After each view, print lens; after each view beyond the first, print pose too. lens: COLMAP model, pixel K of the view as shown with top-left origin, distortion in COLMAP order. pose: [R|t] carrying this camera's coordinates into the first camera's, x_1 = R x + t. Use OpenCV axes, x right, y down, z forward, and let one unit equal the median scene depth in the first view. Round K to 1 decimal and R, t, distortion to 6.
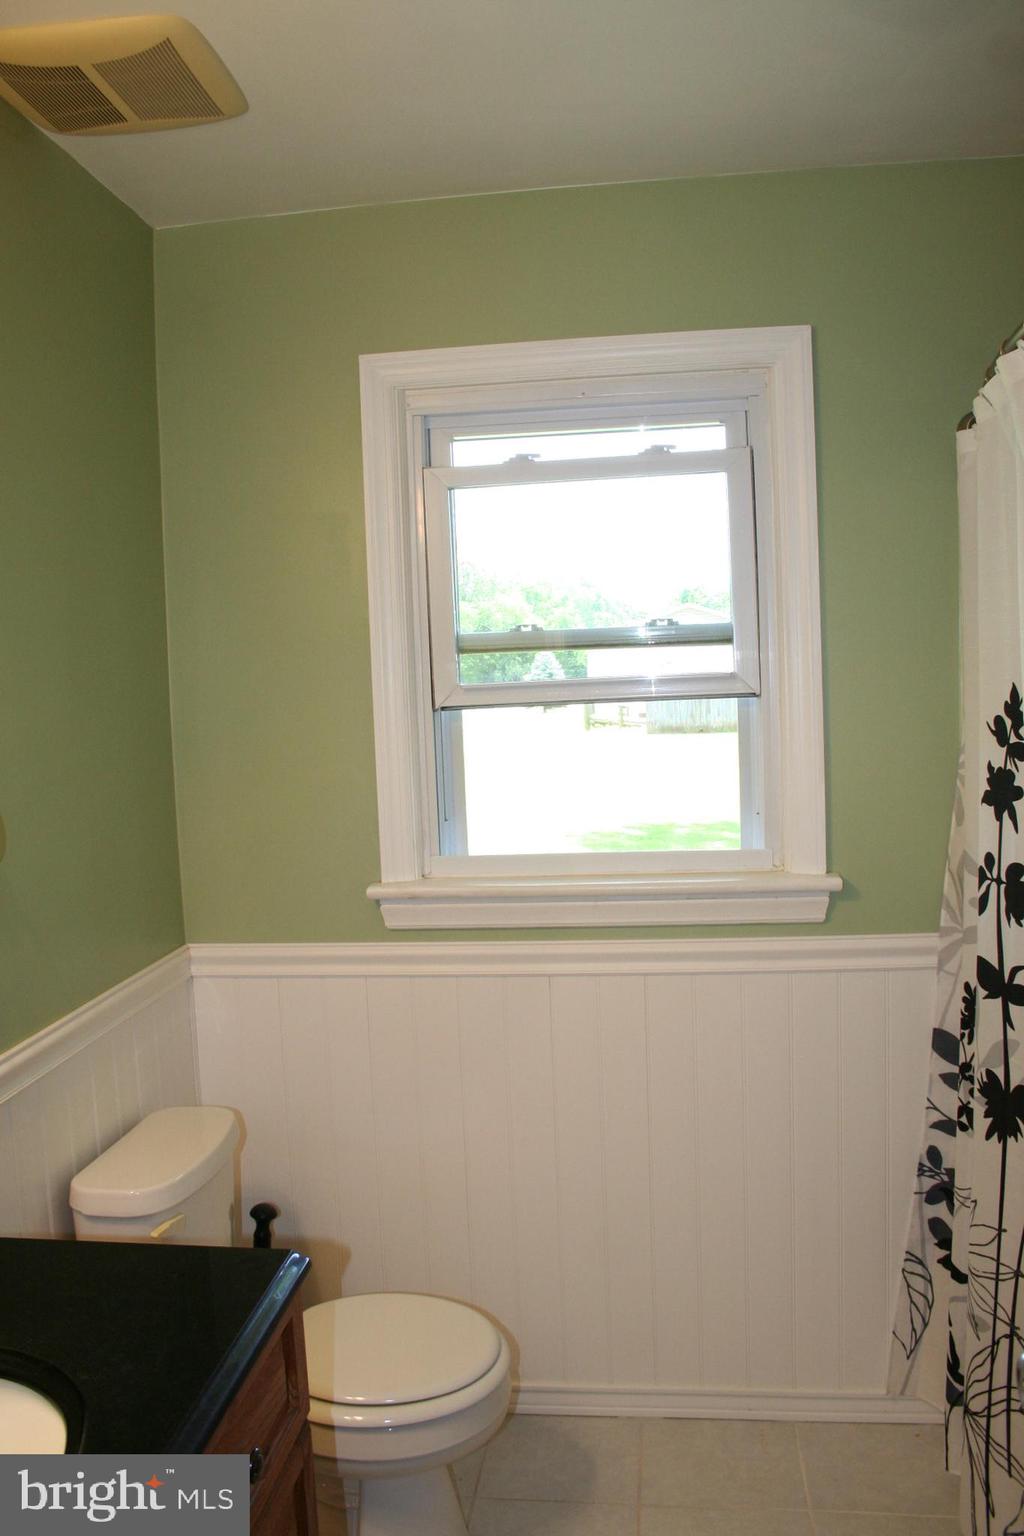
lens RADIAL K [[1268.0, 0, 517.4], [0, 1268.0, 742.8], [0, 0, 1]] dist [-0.144597, 0.115059]
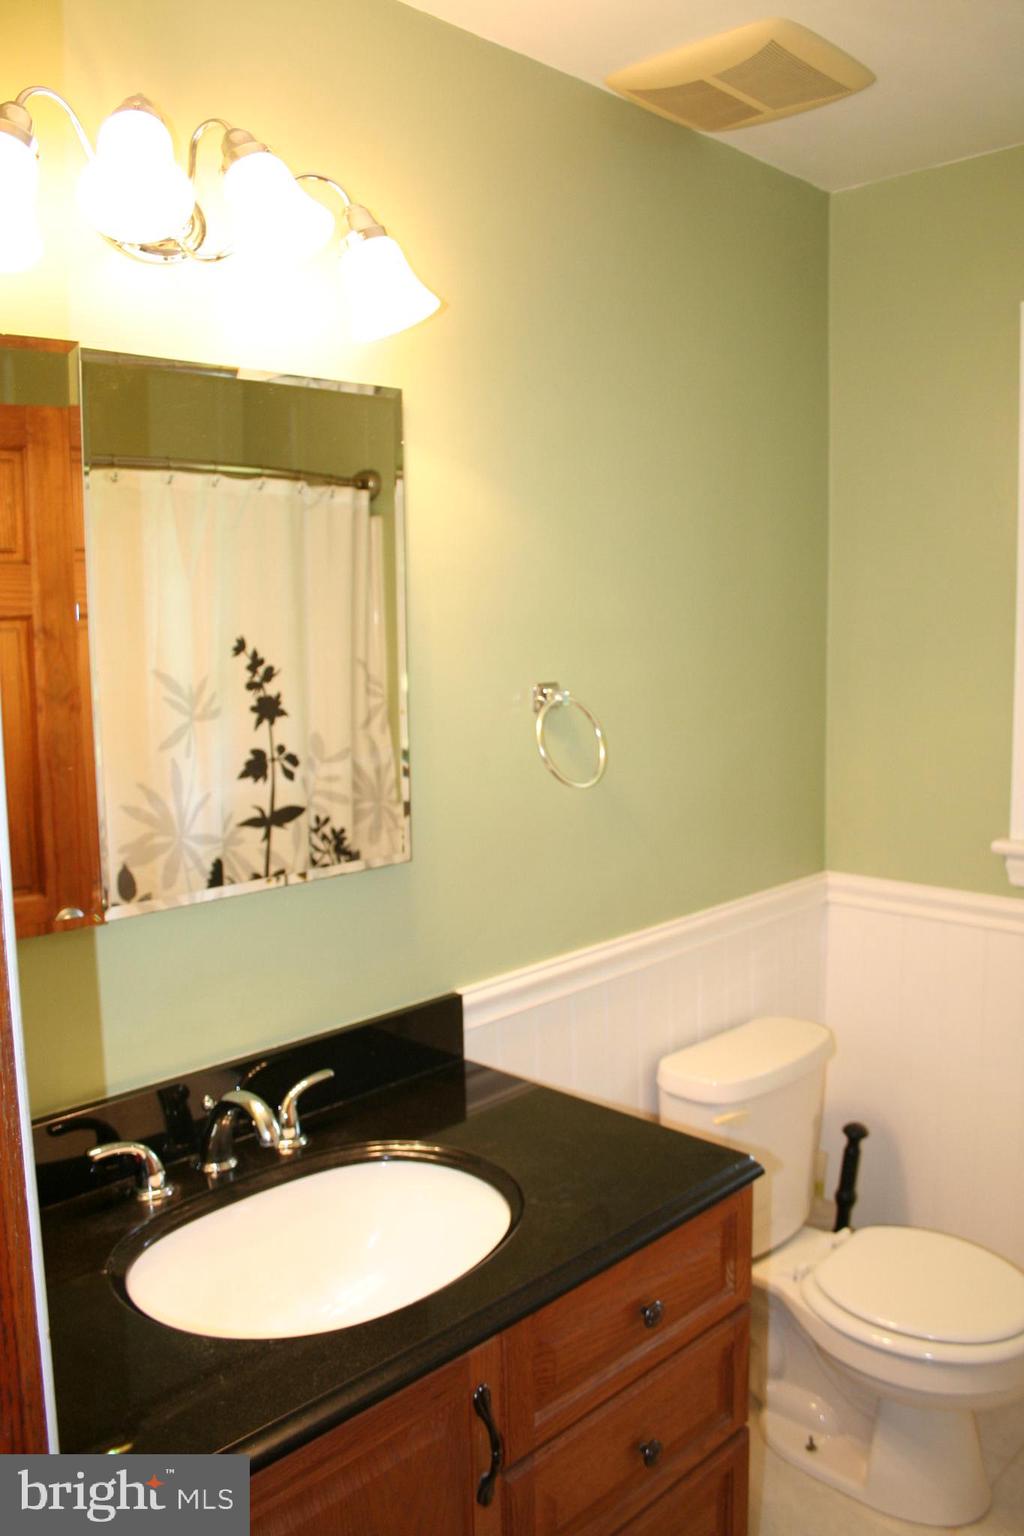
lens RADIAL K [[1268.0, 0, 517.4], [0, 1268.0, 742.8], [0, 0, 1]] dist [-0.144597, 0.115059]
pose [[0.793052, 0.092441, -0.602099, 0.203021], [-0.049995, 0.994961, 0.086907, -0.036688], [0.607099, -0.038820, 0.793677, -0.013300]]
